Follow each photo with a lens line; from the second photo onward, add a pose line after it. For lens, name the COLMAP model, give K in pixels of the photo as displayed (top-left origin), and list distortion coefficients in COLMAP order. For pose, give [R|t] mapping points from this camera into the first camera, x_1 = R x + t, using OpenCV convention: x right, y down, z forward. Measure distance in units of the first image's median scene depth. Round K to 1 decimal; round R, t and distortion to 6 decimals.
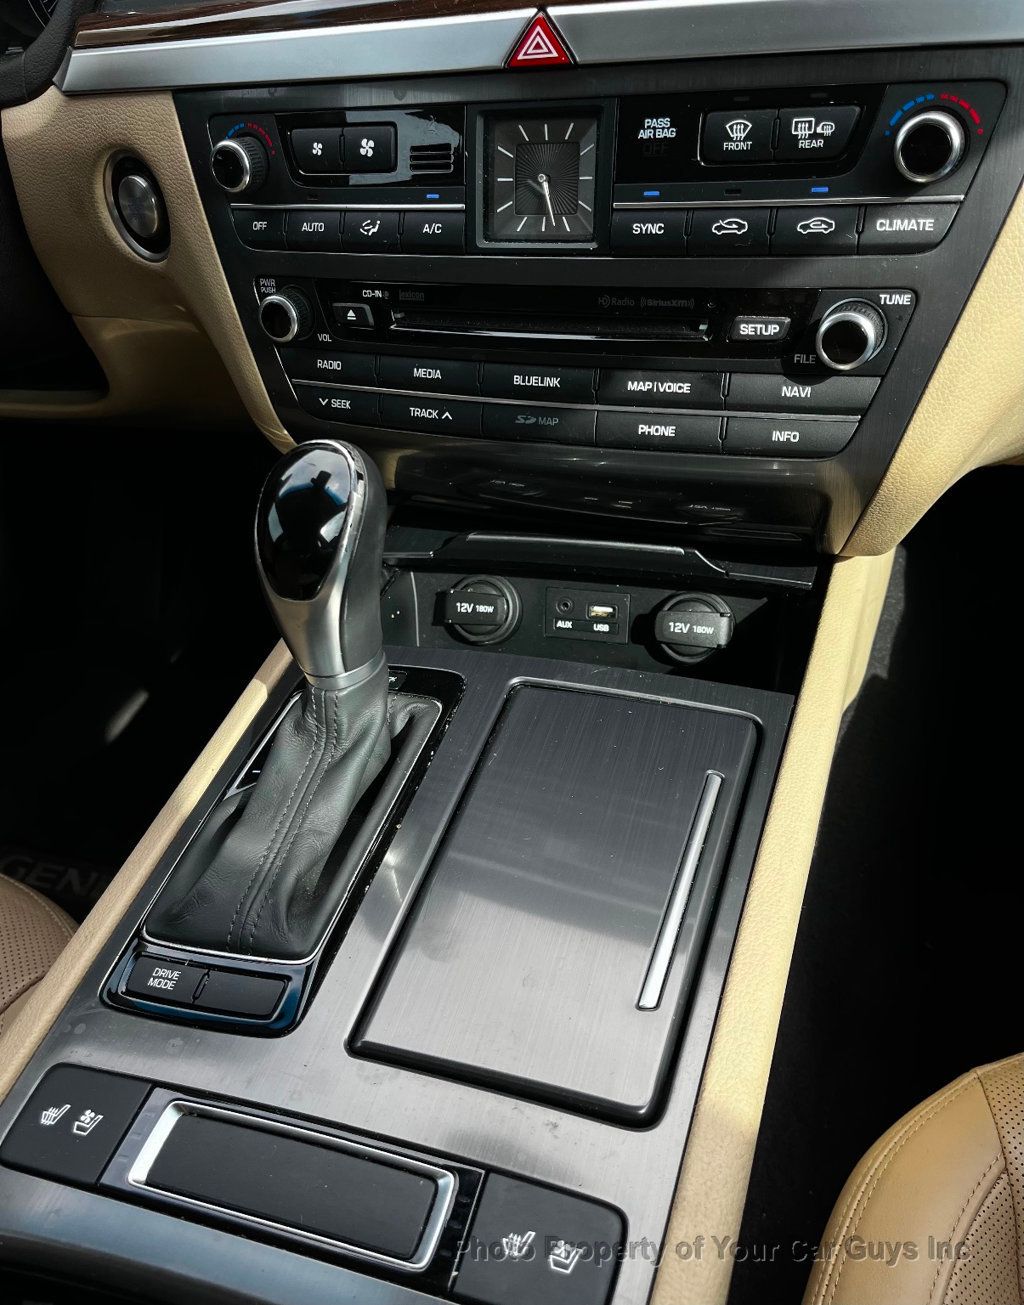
lens RADIAL K [[1059.3, 0, 503.9], [0, 1059.3, 646.3], [0, 0, 1]] dist [0.014324, -0.002883]
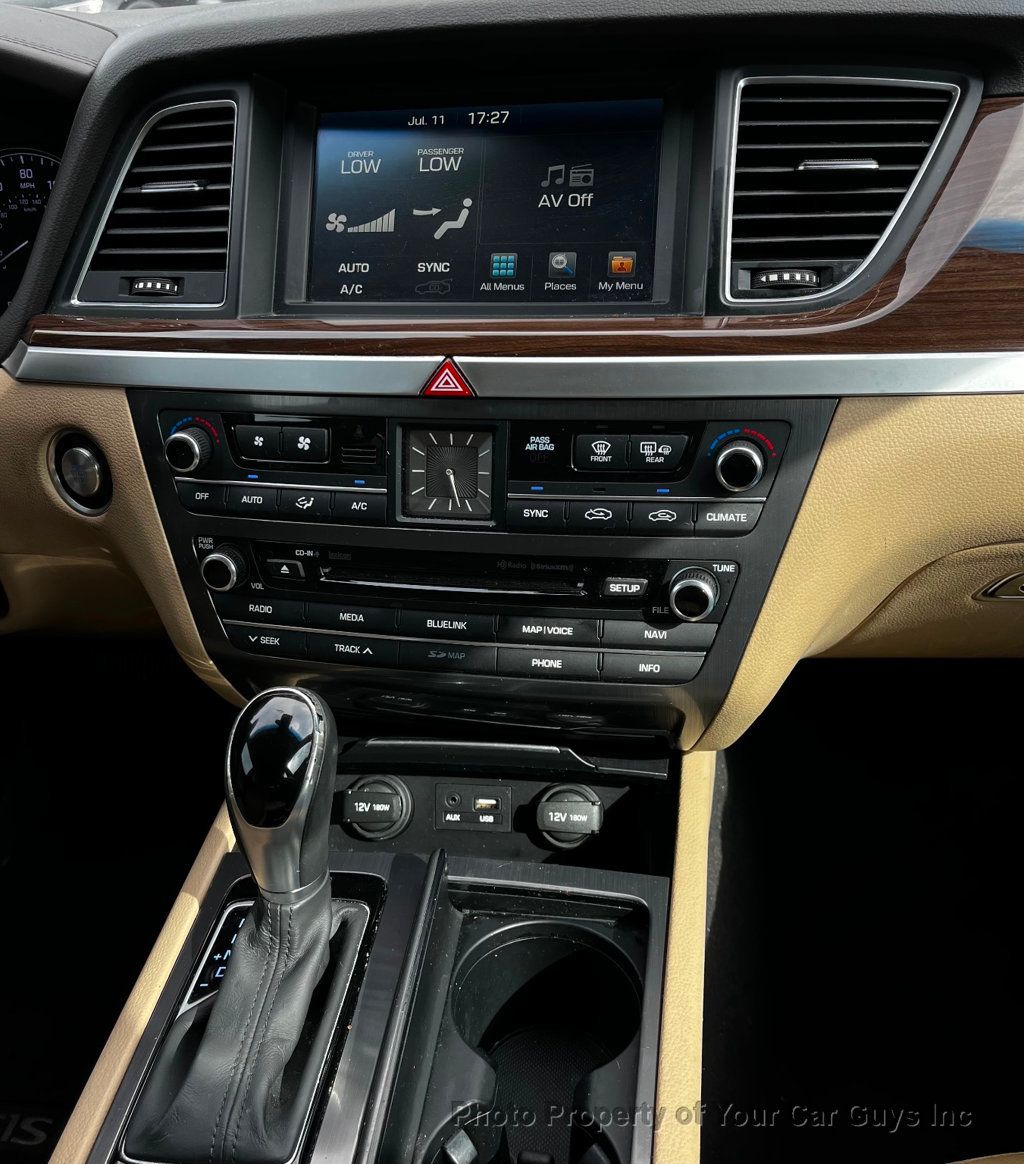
lens RADIAL K [[1089.4, 0, 491.6], [0, 1089.4, 554.7], [0, 0, 1]] dist [0.056613, -0.084605]
pose [[0.983813, -0.014647, 0.178601, -0.147382], [0.053437, 0.975290, -0.214368, -0.058764], [-0.171048, 0.220442, 0.960285, -0.243547]]
